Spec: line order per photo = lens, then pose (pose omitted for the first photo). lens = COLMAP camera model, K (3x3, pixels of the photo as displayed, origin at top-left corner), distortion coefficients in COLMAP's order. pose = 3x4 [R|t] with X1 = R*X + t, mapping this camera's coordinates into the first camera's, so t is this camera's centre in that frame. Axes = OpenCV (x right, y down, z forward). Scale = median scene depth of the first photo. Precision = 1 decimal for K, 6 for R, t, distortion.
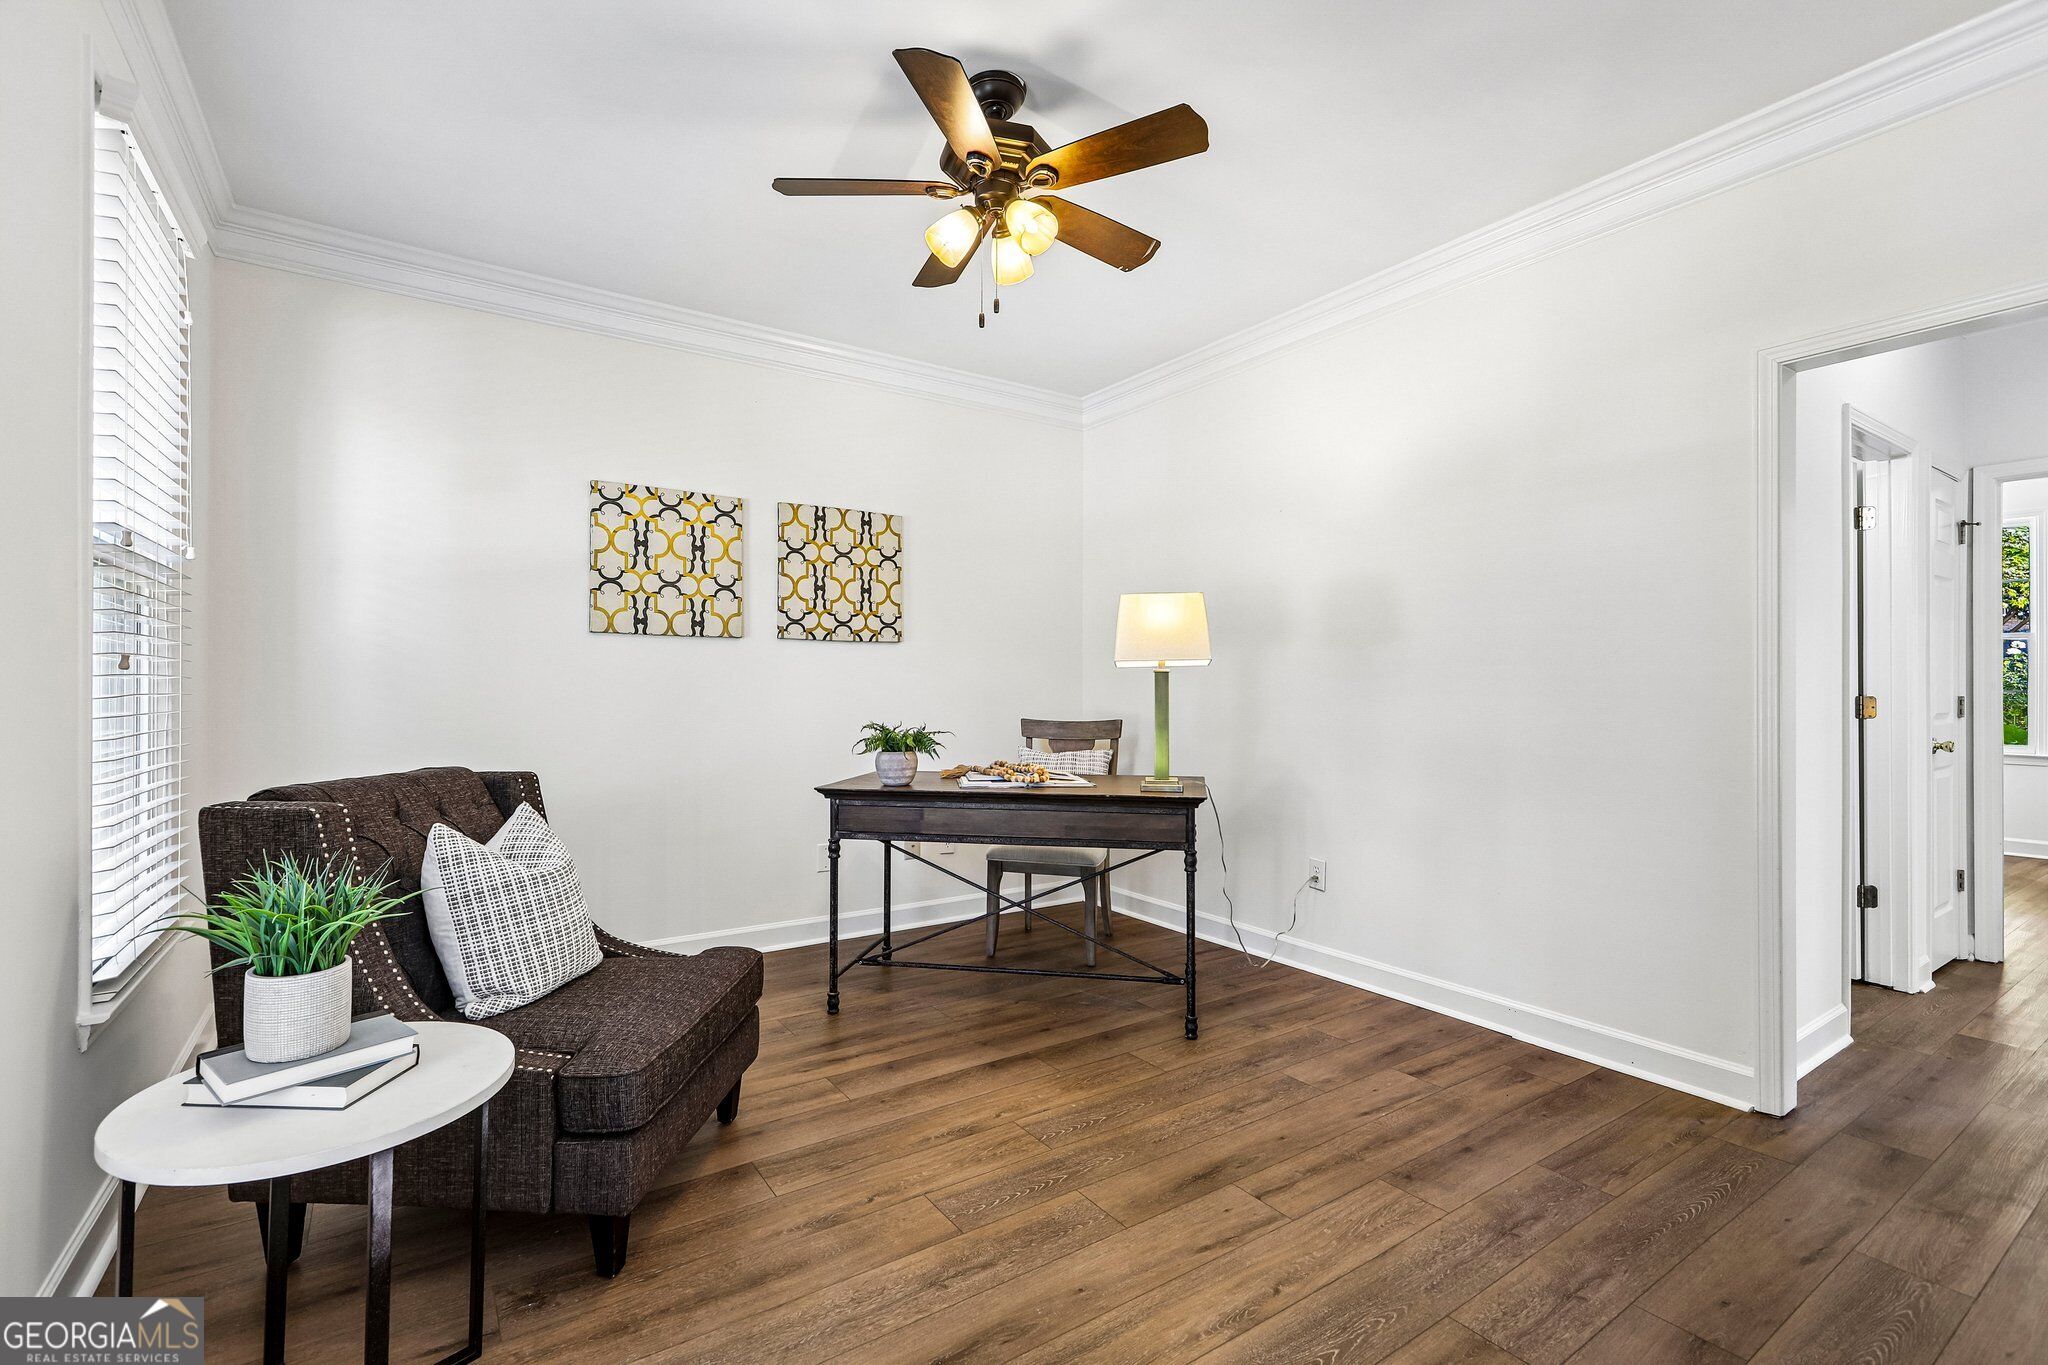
lens RADIAL K [[913.7, 0, 1020.7], [0, 913.7, 682.6], [0, 0, 1]] dist [-0.003923, 0.003204]
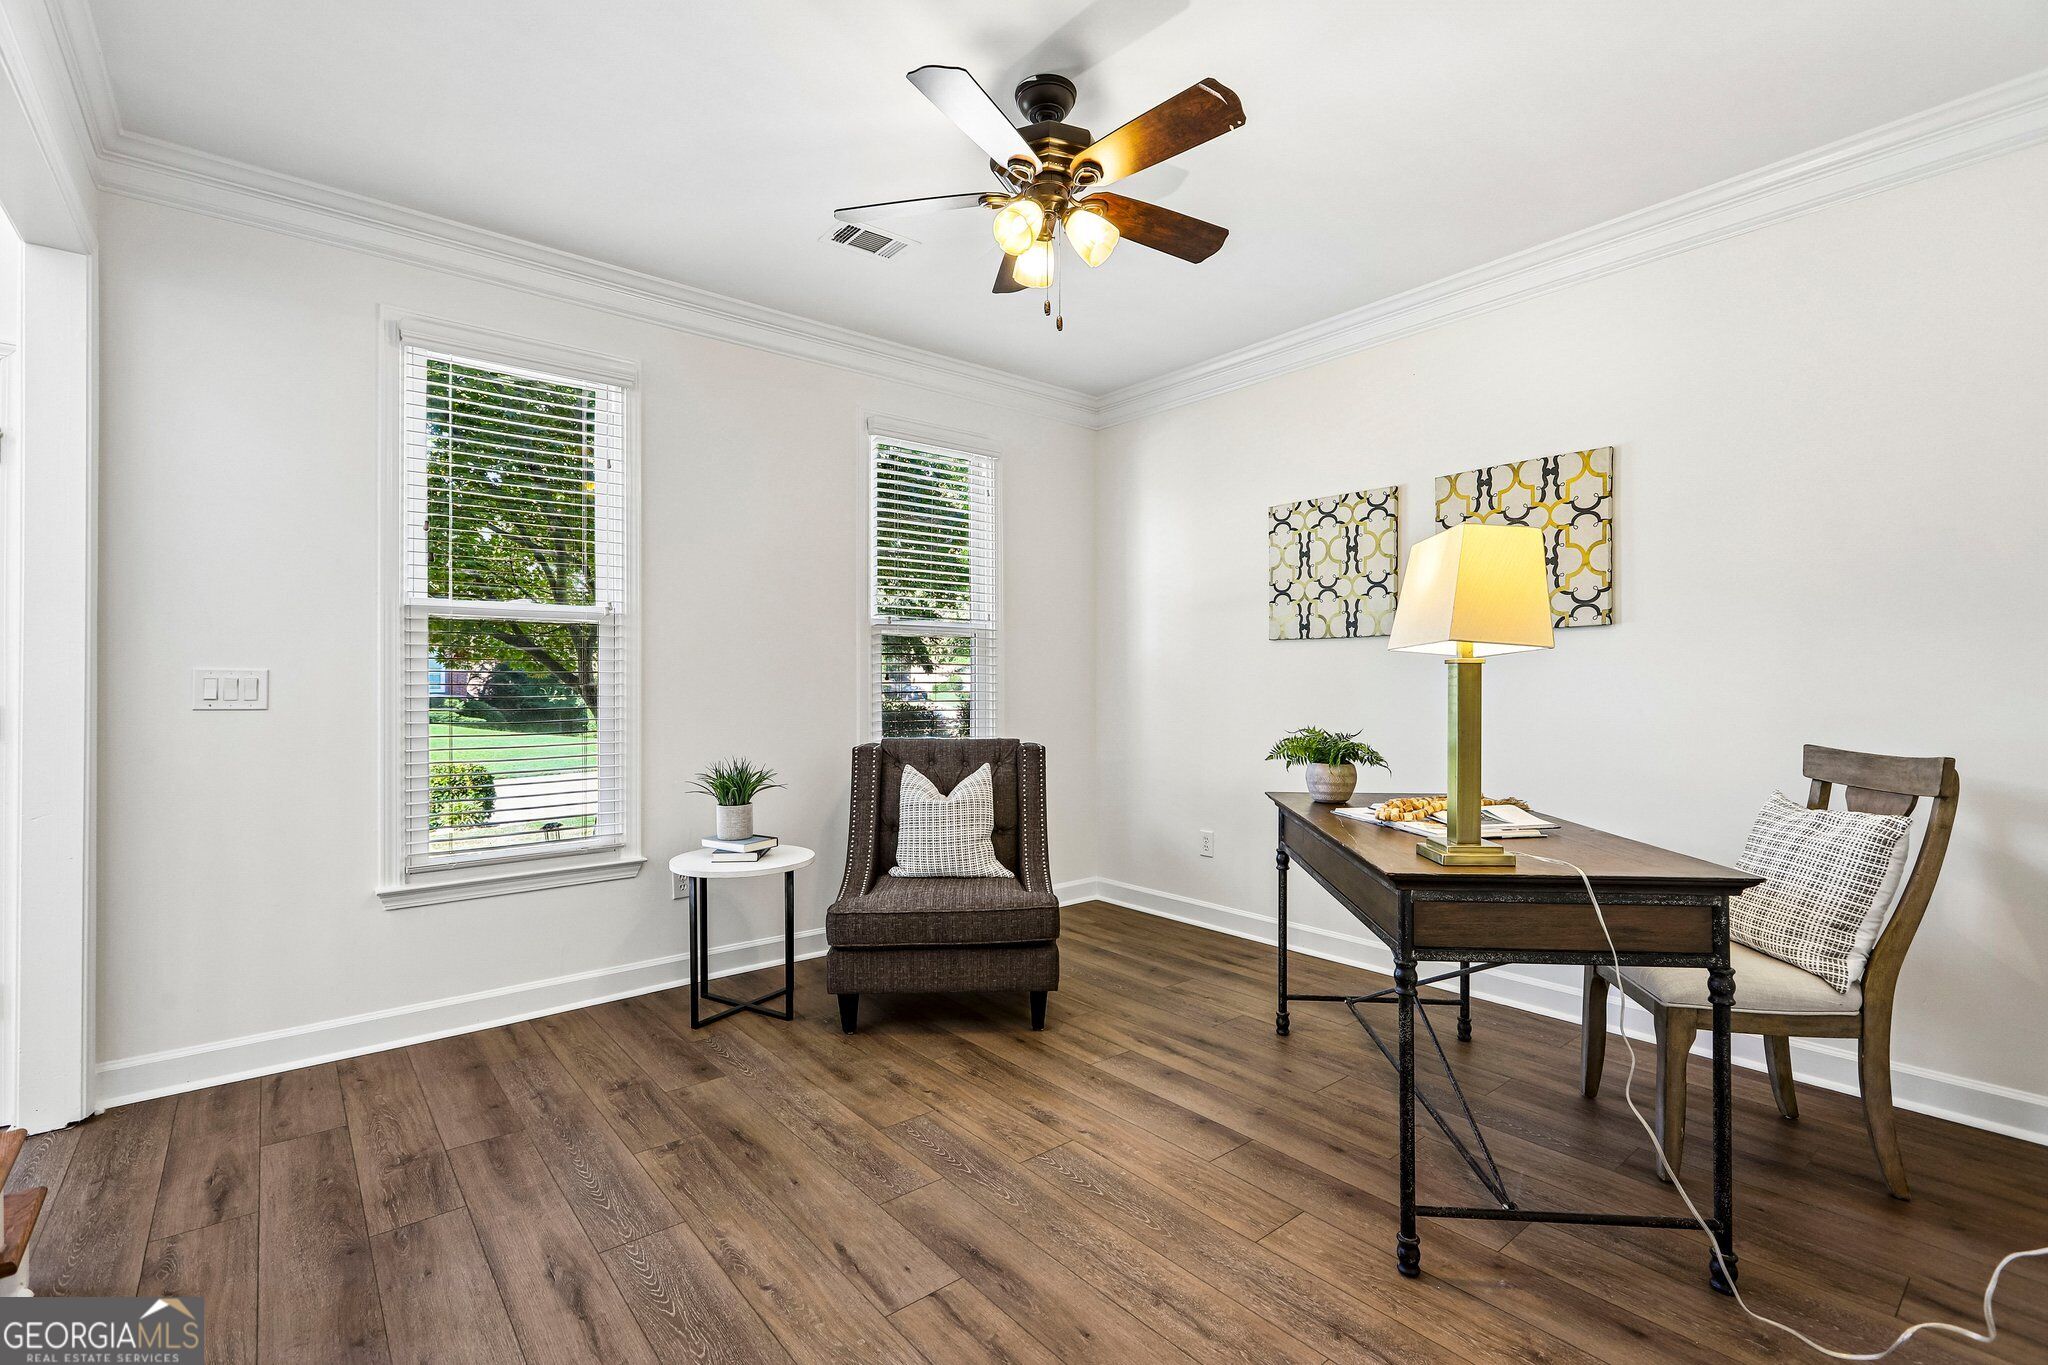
lens RADIAL K [[913.7, 0, 1016.6], [0, 913.7, 680.1], [0, 0, 1]] dist [-0.003923, 0.003204]
pose [[0.090969, -0.007415, -0.995826, 0.637423], [0.006256, 0.999957, -0.006874, 0.000848], [0.995834, -0.005604, 0.091011, 0.574952]]
